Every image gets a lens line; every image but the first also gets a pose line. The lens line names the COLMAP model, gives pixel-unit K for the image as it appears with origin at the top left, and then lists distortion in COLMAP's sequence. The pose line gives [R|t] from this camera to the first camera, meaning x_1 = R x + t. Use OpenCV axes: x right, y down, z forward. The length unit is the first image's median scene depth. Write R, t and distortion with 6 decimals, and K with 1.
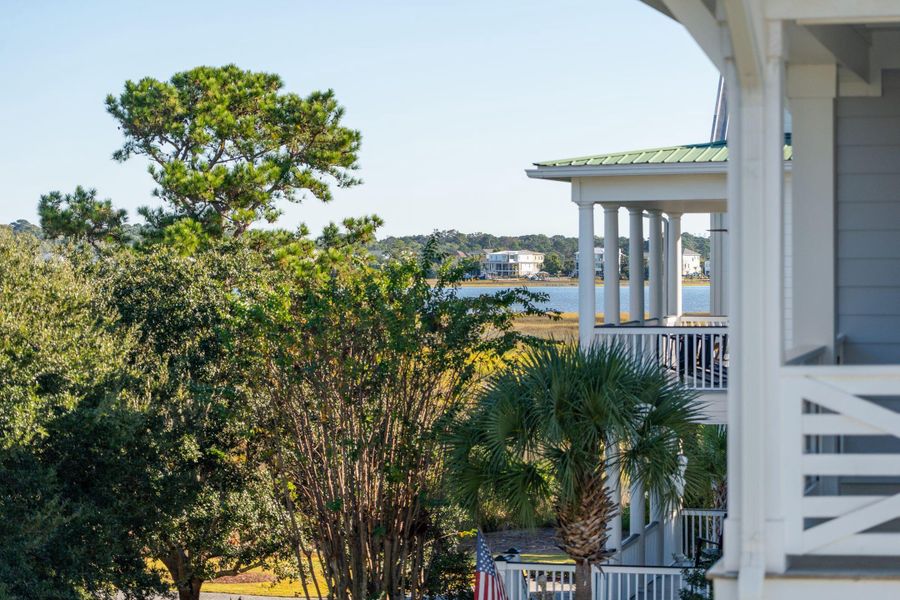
lens RADIAL K [[1865.1, 0, 449.2], [0, 1865.1, 298.2], [0, 0, 1]] dist [0.087642, 0.000000]
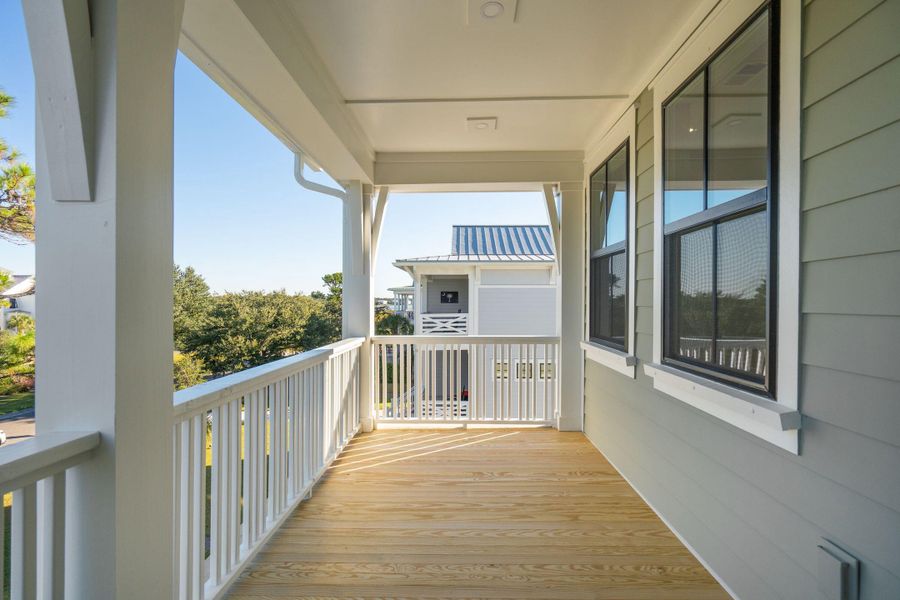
lens RADIAL K [[410.0, 0, 454.0], [0, 410.0, 303.3], [0, 0, 1]] dist [-0.002511, 0.001465]
pose [[0.971313, 0.002914, 0.237786, -0.074881], [0.000937, 0.999870, -0.016081, 0.009859], [-0.237802, 0.015842, 0.971184, -0.533527]]
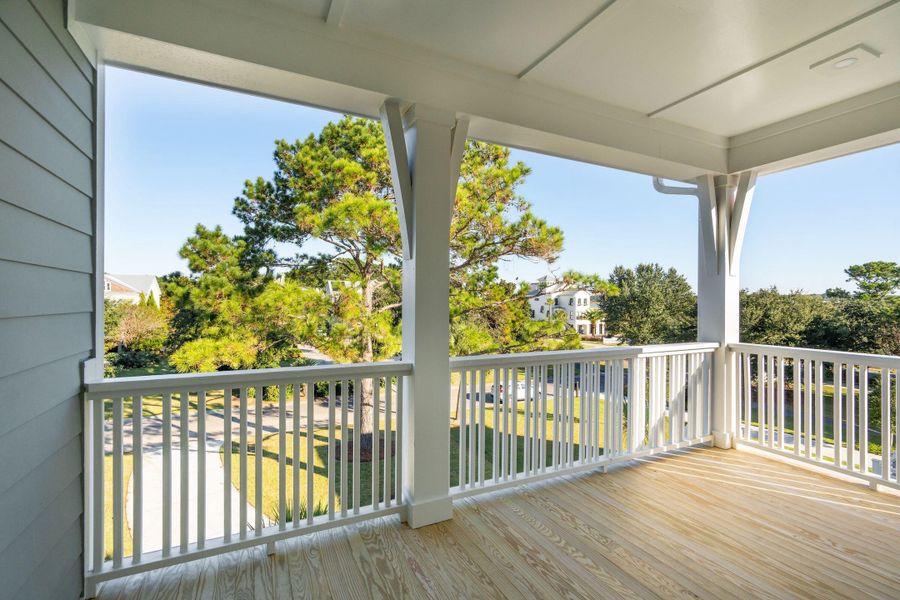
lens RADIAL K [[410.0, 0, 444.5], [0, 410.0, 295.9], [0, 0, 1]] dist [-0.002511, 0.001465]
pose [[0.657349, -0.000515, -0.753586, -0.061215], [-0.021881, 0.999565, -0.019769, 0.009570], [0.753268, 0.029484, 0.657052, -0.535213]]
